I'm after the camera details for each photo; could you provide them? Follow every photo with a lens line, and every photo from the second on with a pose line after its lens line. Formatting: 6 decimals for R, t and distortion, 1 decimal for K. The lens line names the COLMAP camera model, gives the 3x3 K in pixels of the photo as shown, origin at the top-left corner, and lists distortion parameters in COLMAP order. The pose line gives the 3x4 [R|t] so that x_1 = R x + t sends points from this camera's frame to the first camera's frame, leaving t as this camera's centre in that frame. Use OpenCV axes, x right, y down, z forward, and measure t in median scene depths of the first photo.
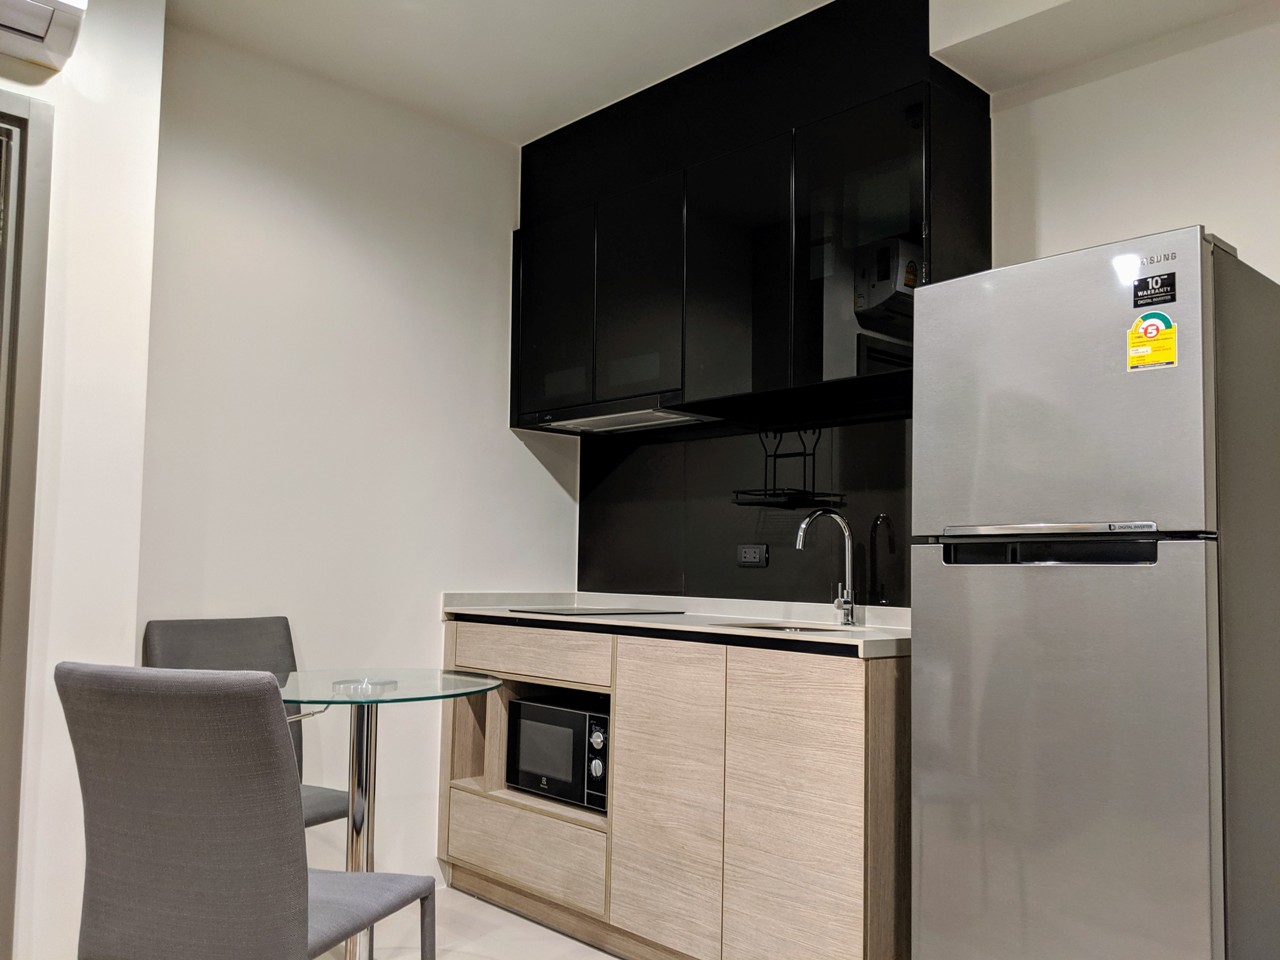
lens RADIAL K [[1038.3, 0, 640.0], [0, 1038.3, 480.0], [0, 0, 1]] dist [0.052450, -0.153335]
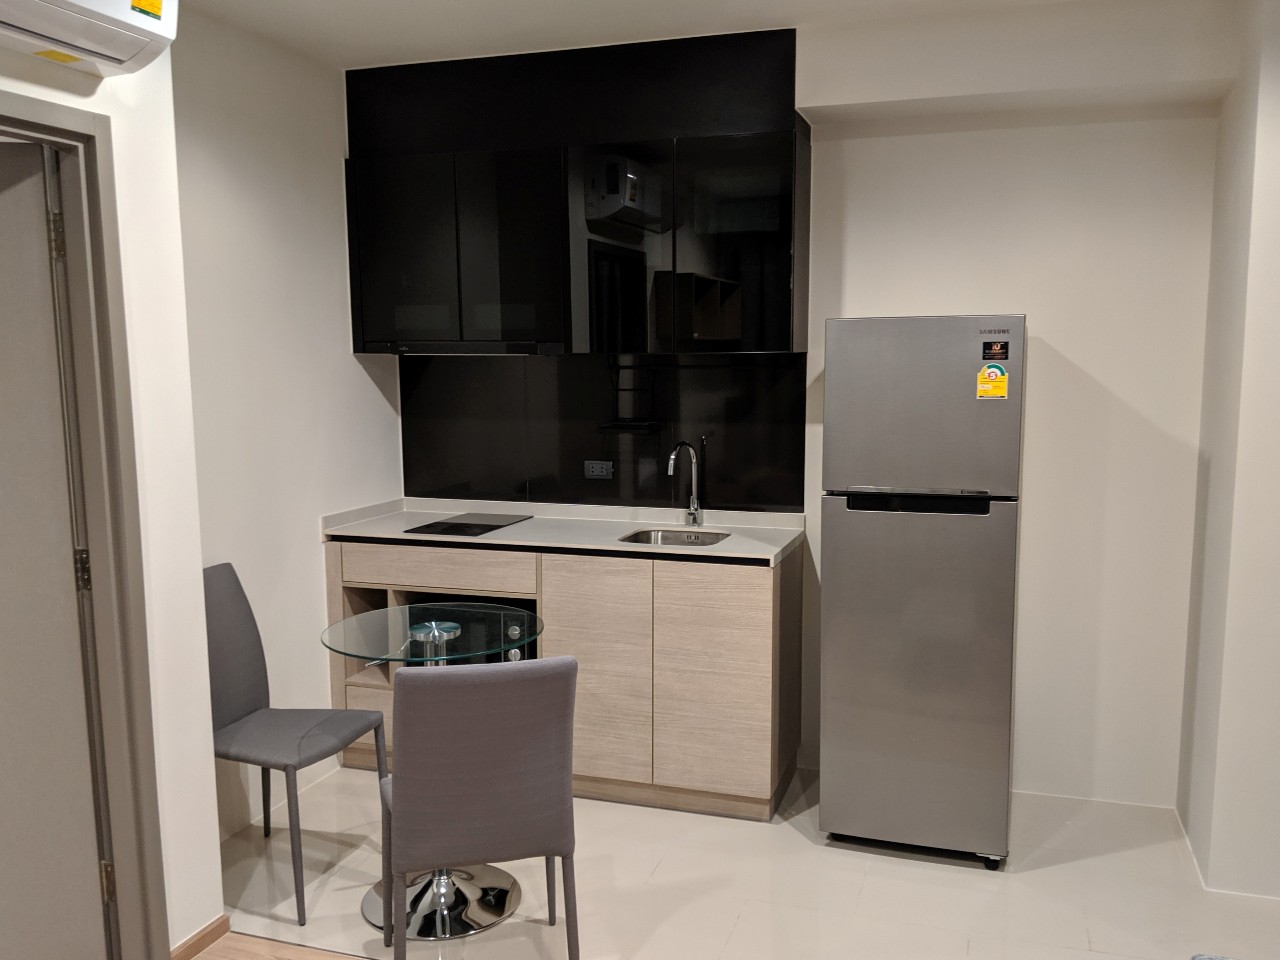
lens RADIAL K [[1066.4, 0, 670.4], [0, 1066.4, 491.0], [0, 0, 1]] dist [0.069720, -0.113774]
pose [[0.879475, -0.077348, 0.469618, -0.524149], [-0.019920, 0.979860, 0.198692, -0.197419], [-0.475528, -0.184099, 0.860221, -0.174762]]
